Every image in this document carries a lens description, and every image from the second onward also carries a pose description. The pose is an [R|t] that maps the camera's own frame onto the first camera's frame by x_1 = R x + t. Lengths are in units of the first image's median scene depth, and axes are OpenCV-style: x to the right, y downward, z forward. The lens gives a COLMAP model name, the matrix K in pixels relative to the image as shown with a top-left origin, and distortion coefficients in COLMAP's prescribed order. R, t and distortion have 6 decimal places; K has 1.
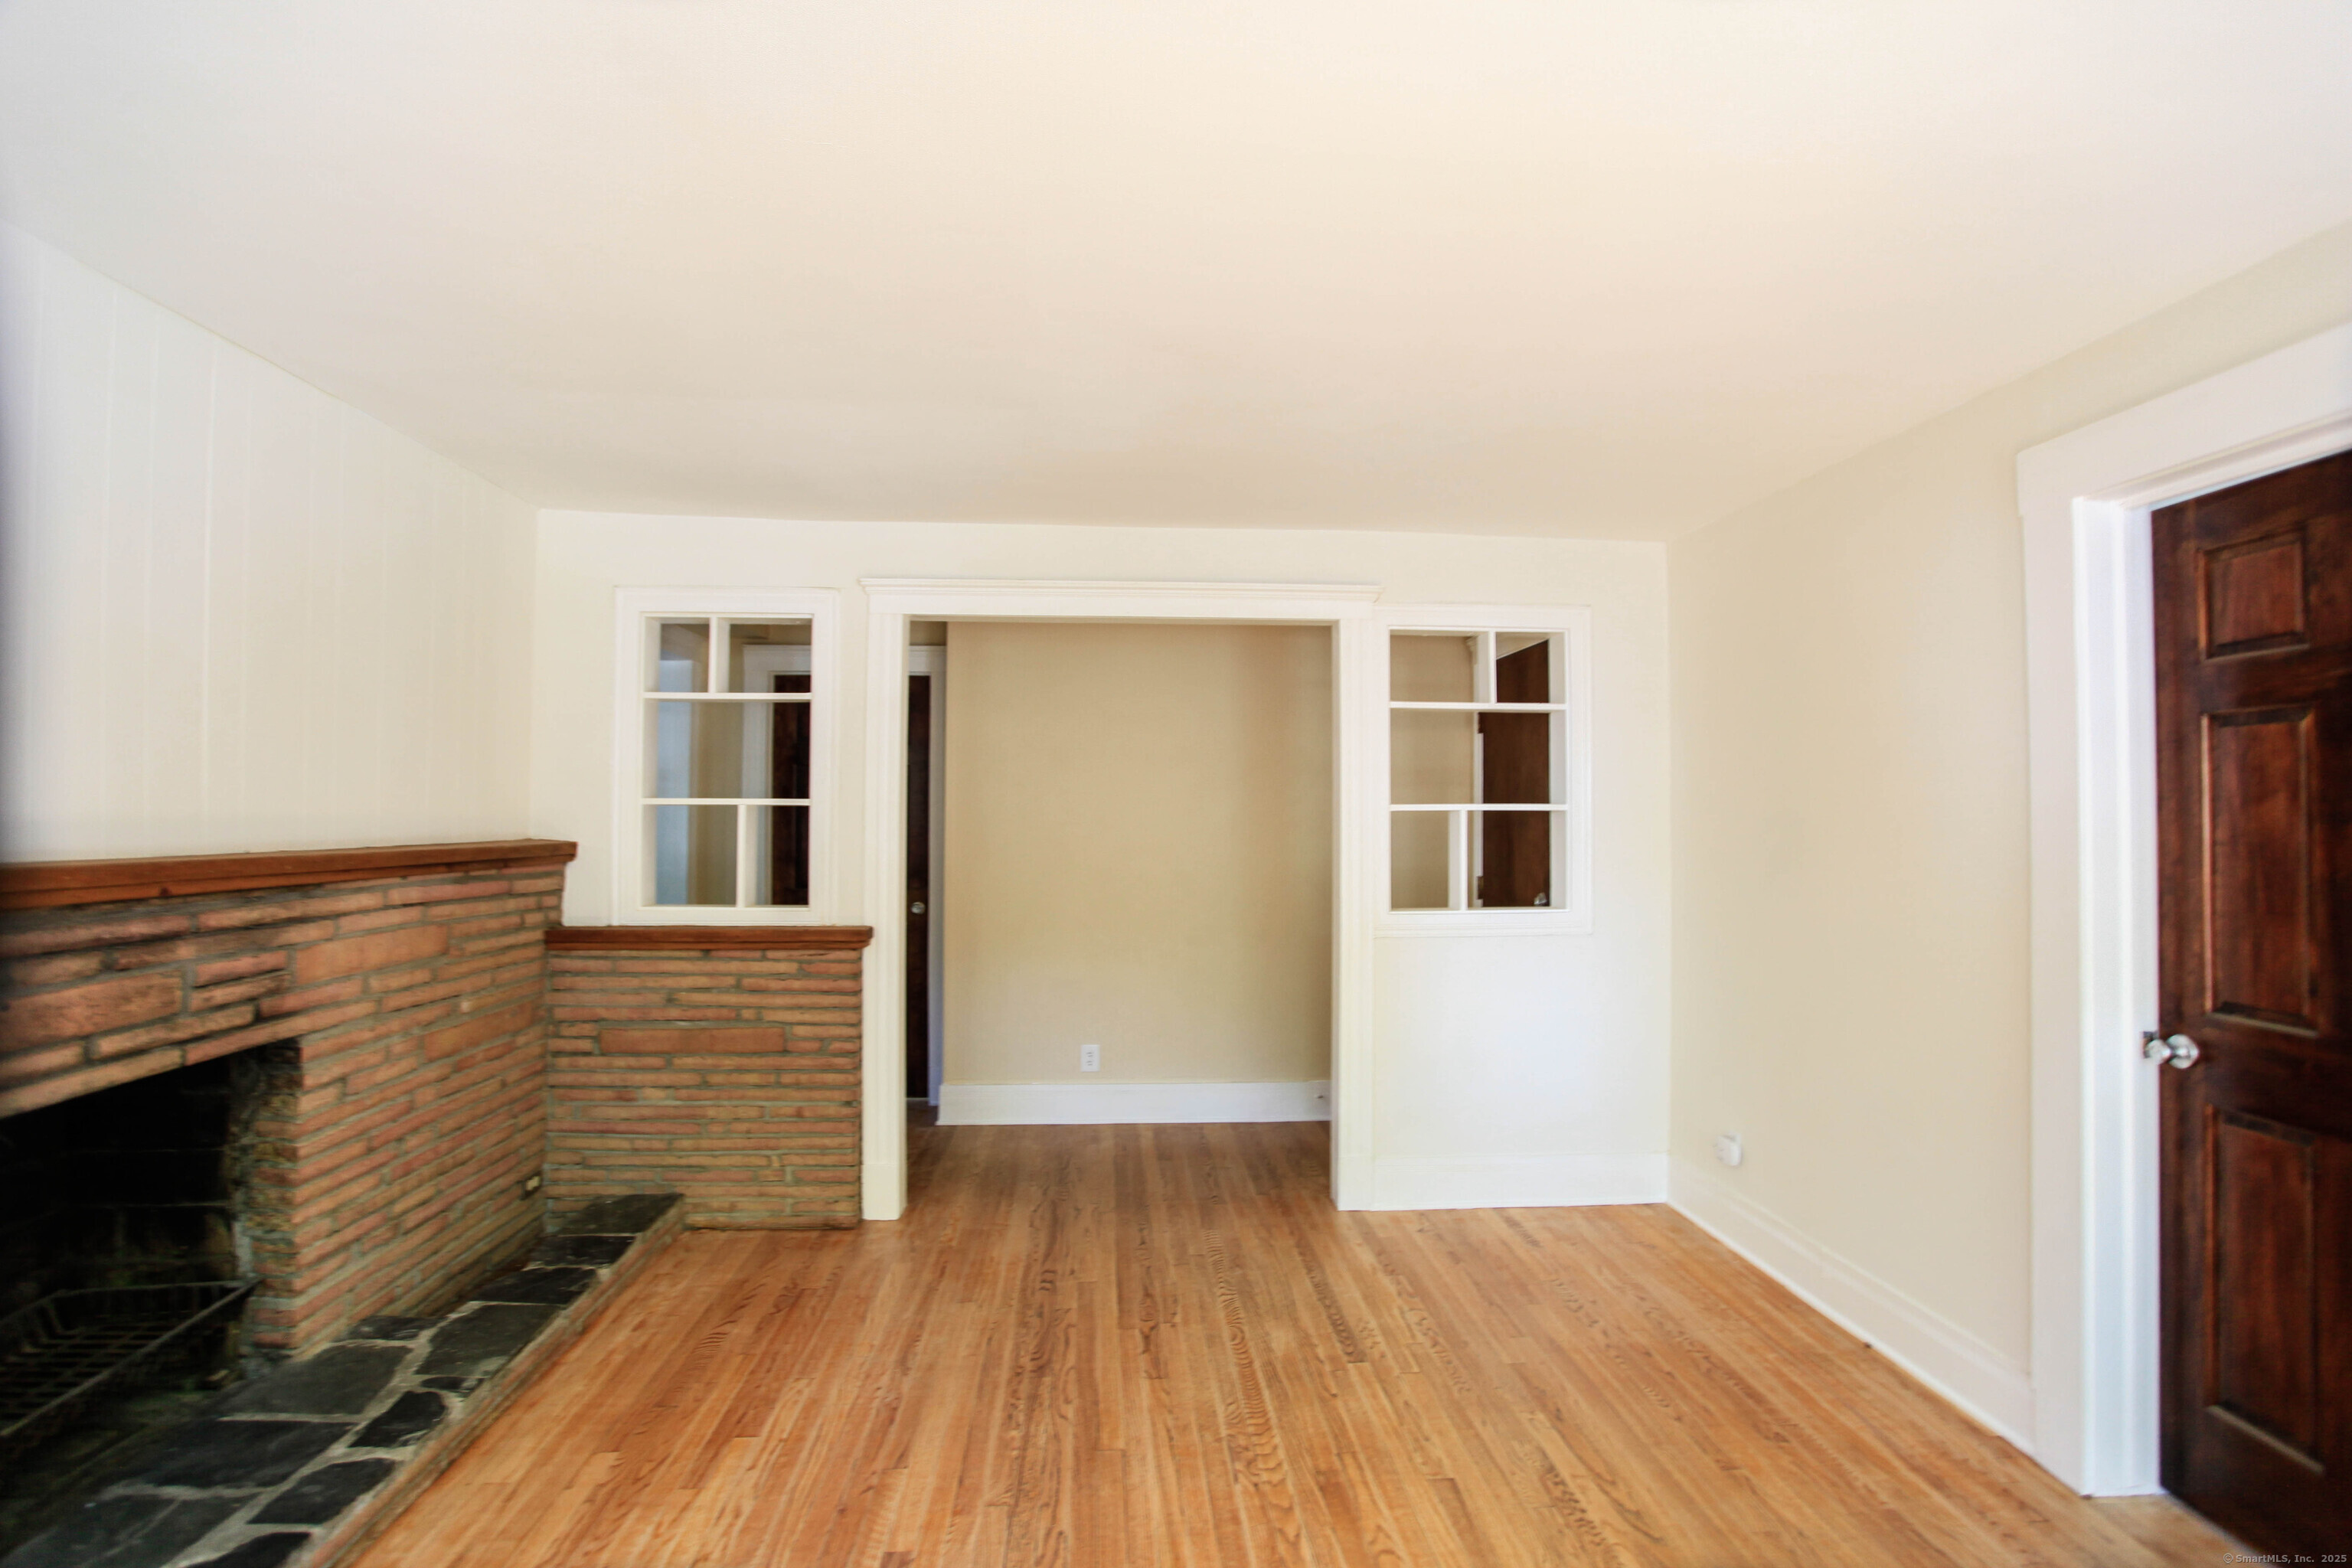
lens RADIAL K [[1133.9, 0, 1183.6], [0, 1133.9, 730.0], [0, 0, 1]] dist [-0.025874, -0.000183]
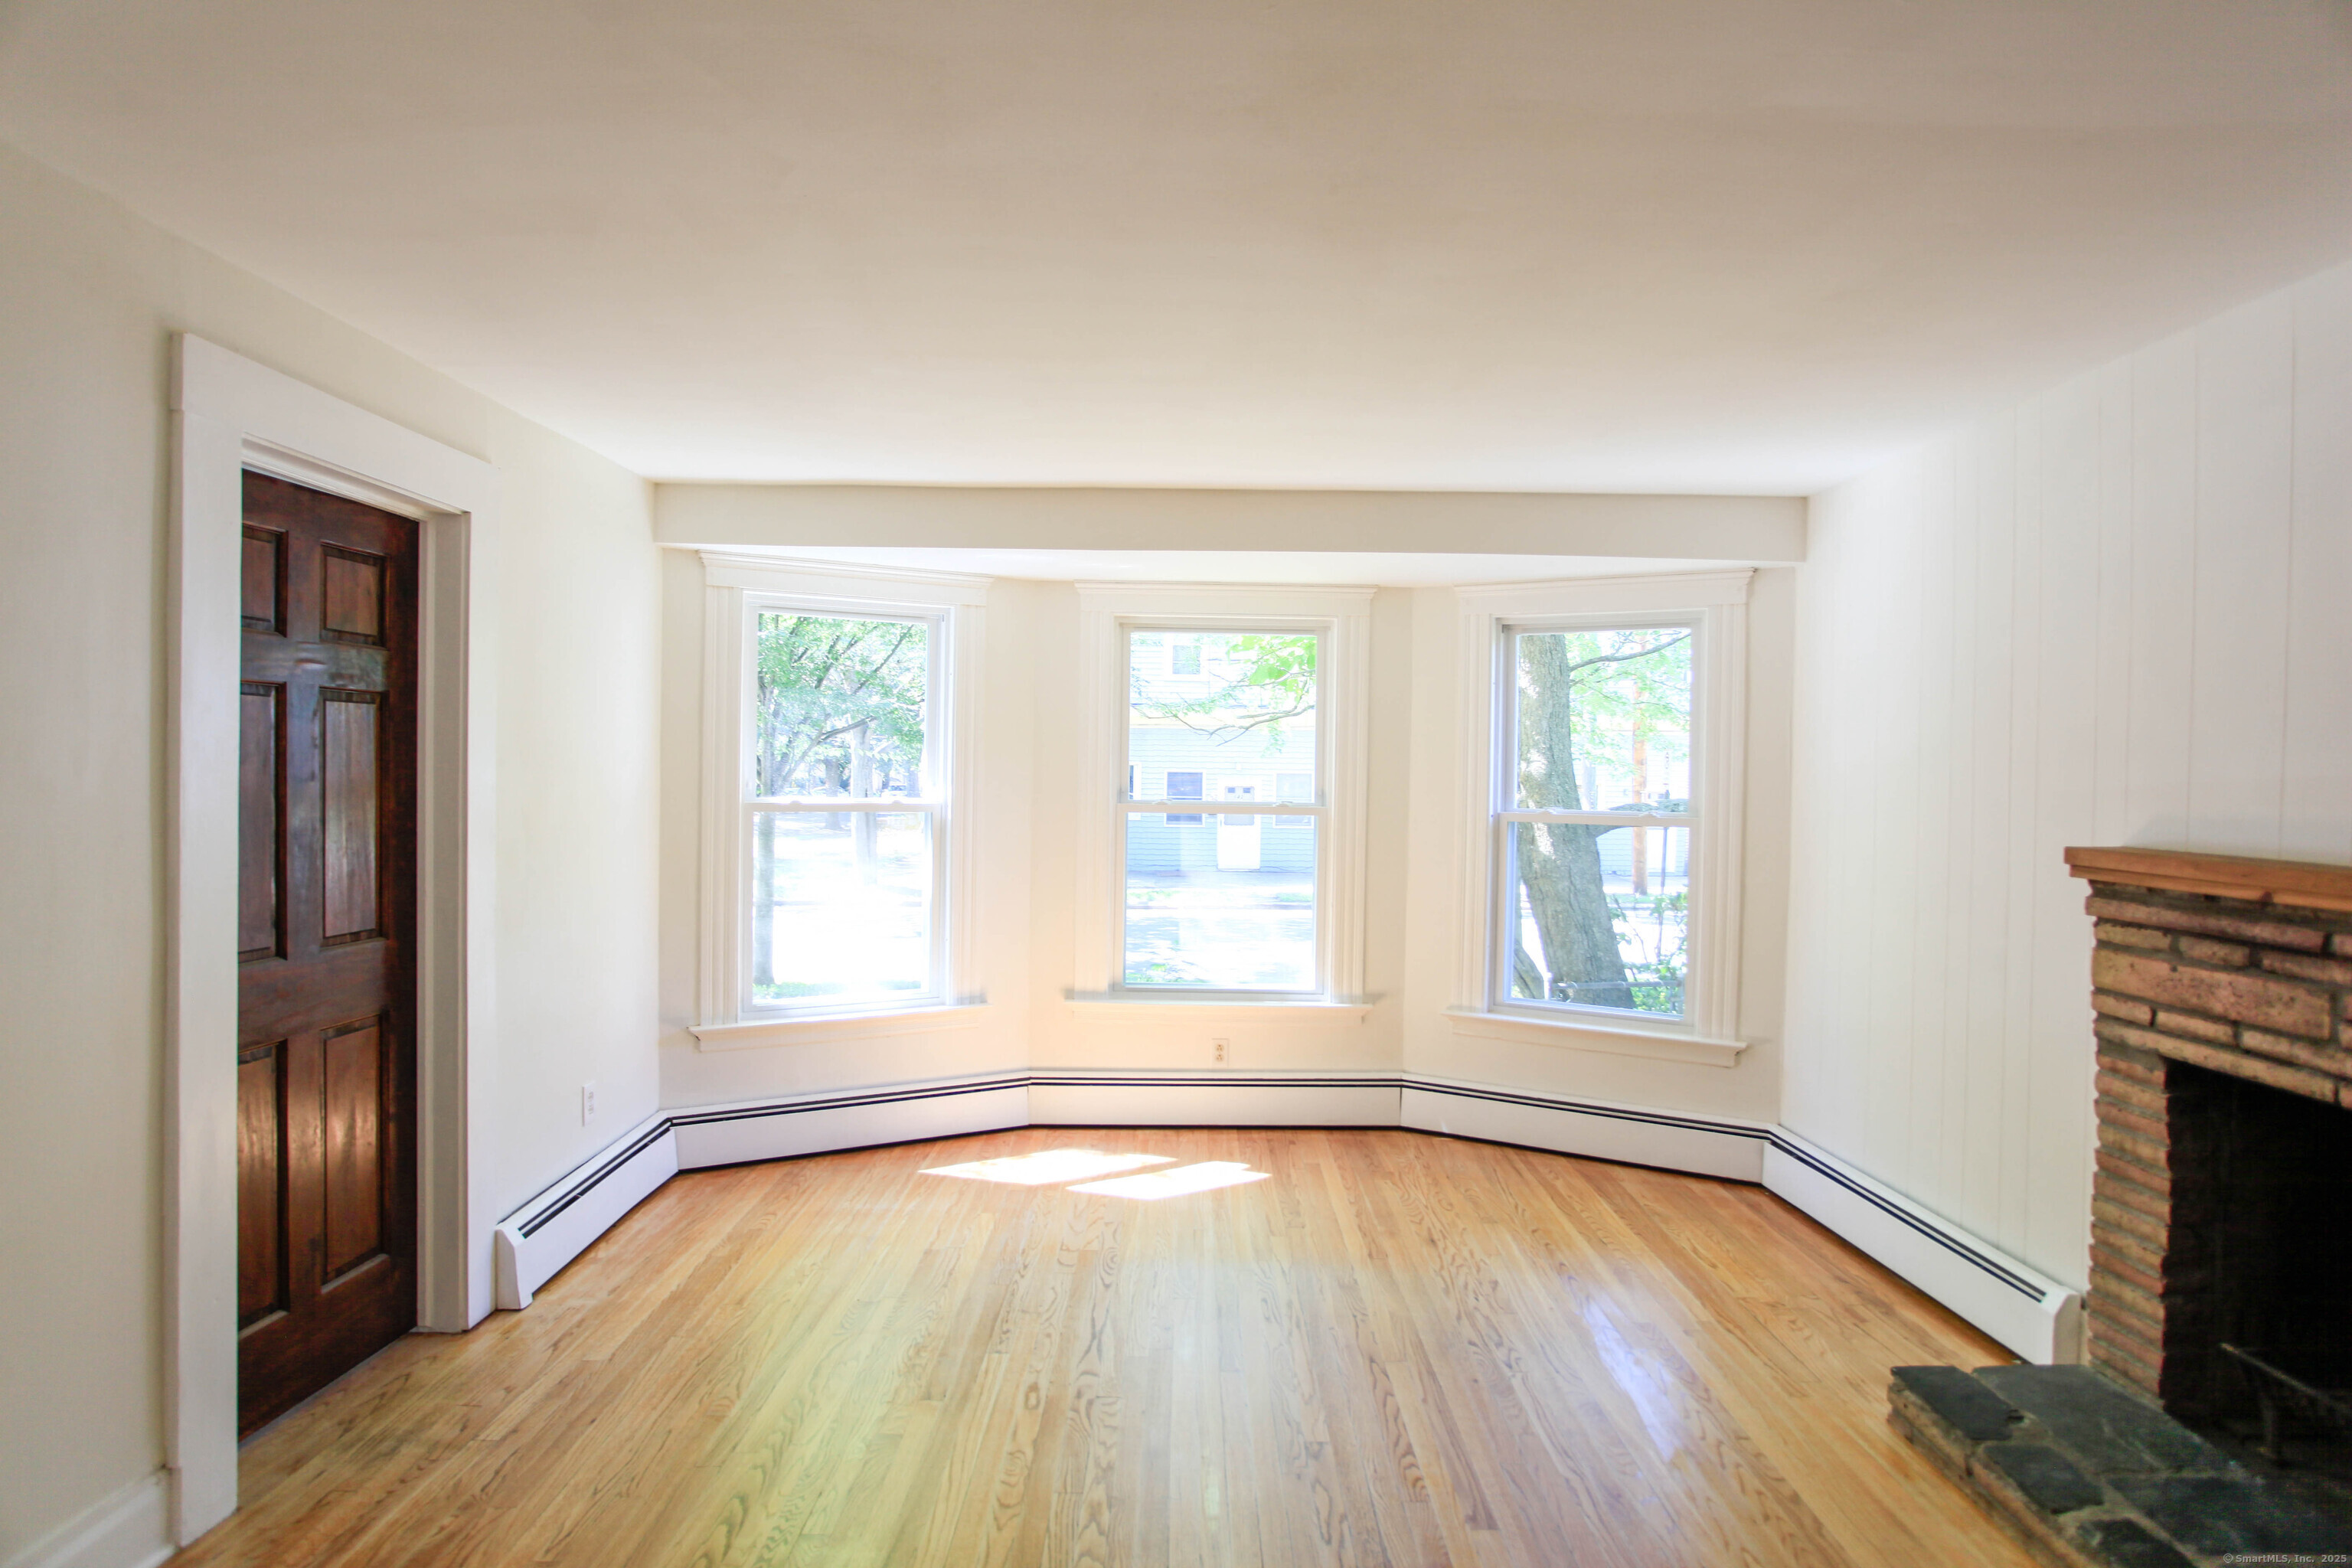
lens RADIAL K [[1317.8, 0, 1176.0], [0, 1317.8, 784.0], [0, 0, 1]] dist [-0.000505, 0.000299]
pose [[-0.996501, -0.019026, 0.081381, -0.055278], [-0.023758, 0.998059, -0.057571, 0.125005], [-0.080128, -0.059303, -0.995019, 2.059955]]
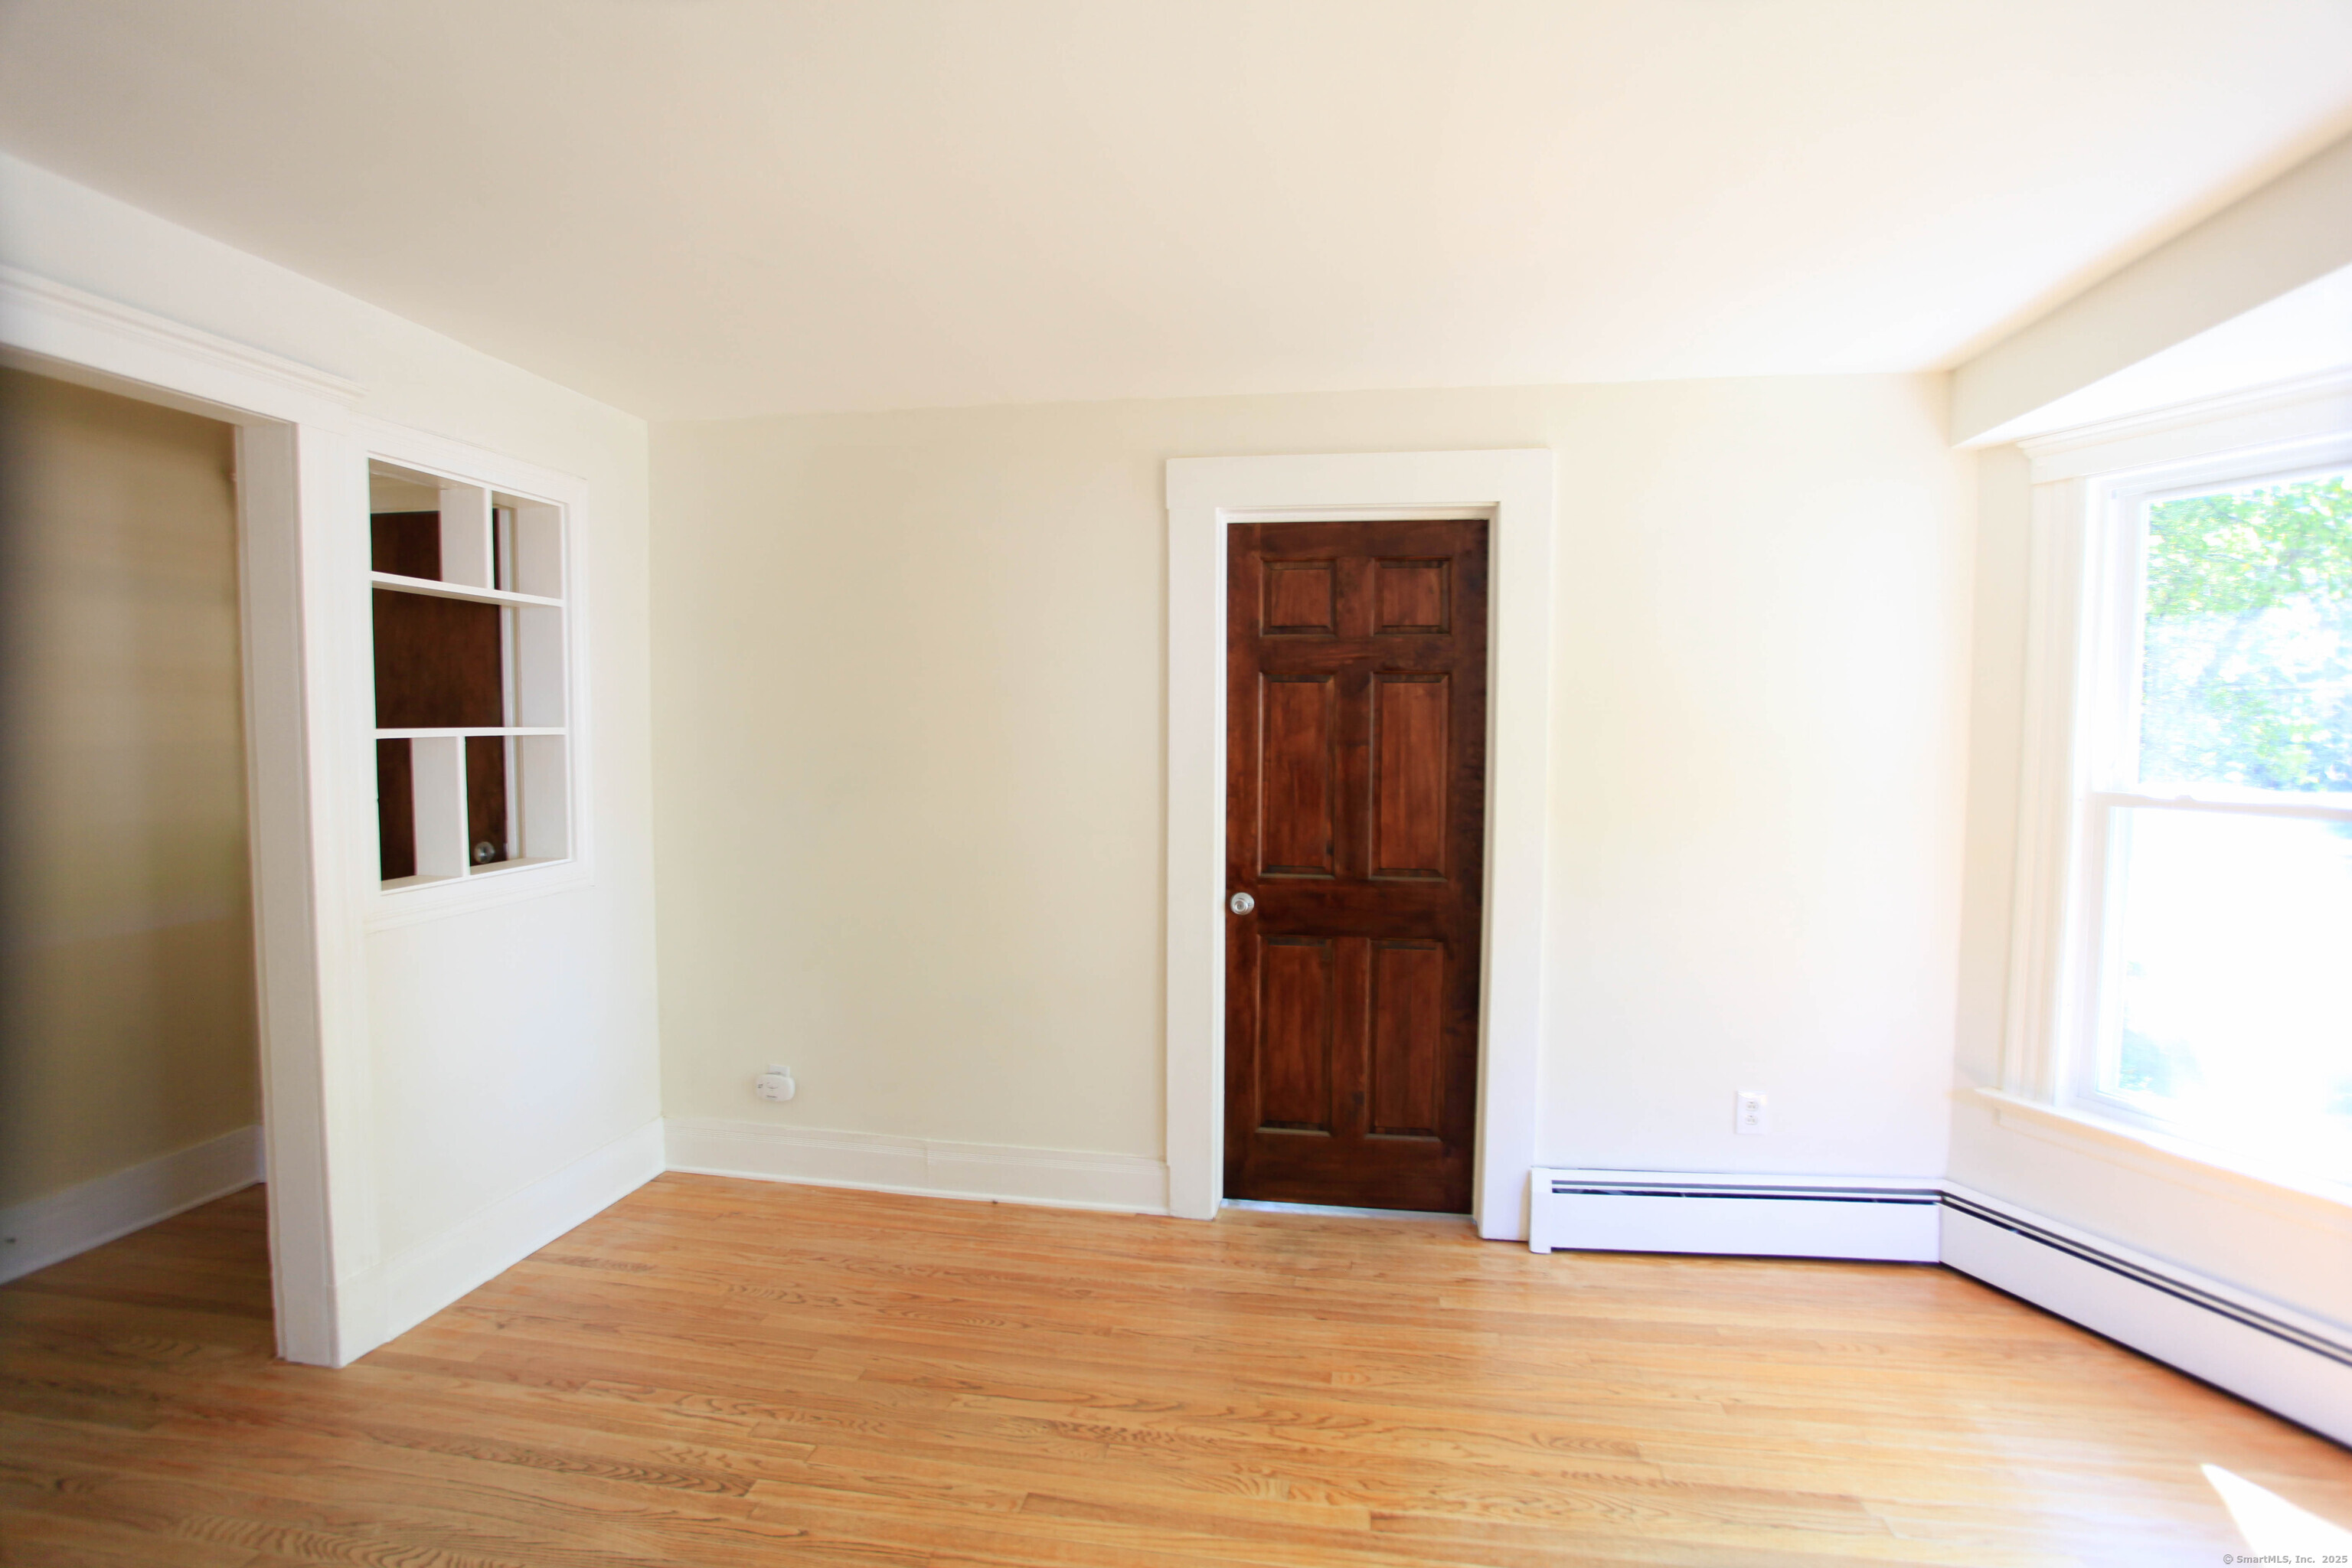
lens RADIAL K [[1143.8, 0, 1188.5], [0, 1143.8, 786.6], [0, 0, 1]] dist [-0.071420, 0.028494]
pose [[0.233829, -0.051335, 0.970921, -0.574772], [-0.076333, 0.994554, 0.070968, 0.035884], [-0.969277, -0.090708, 0.228637, 0.737869]]
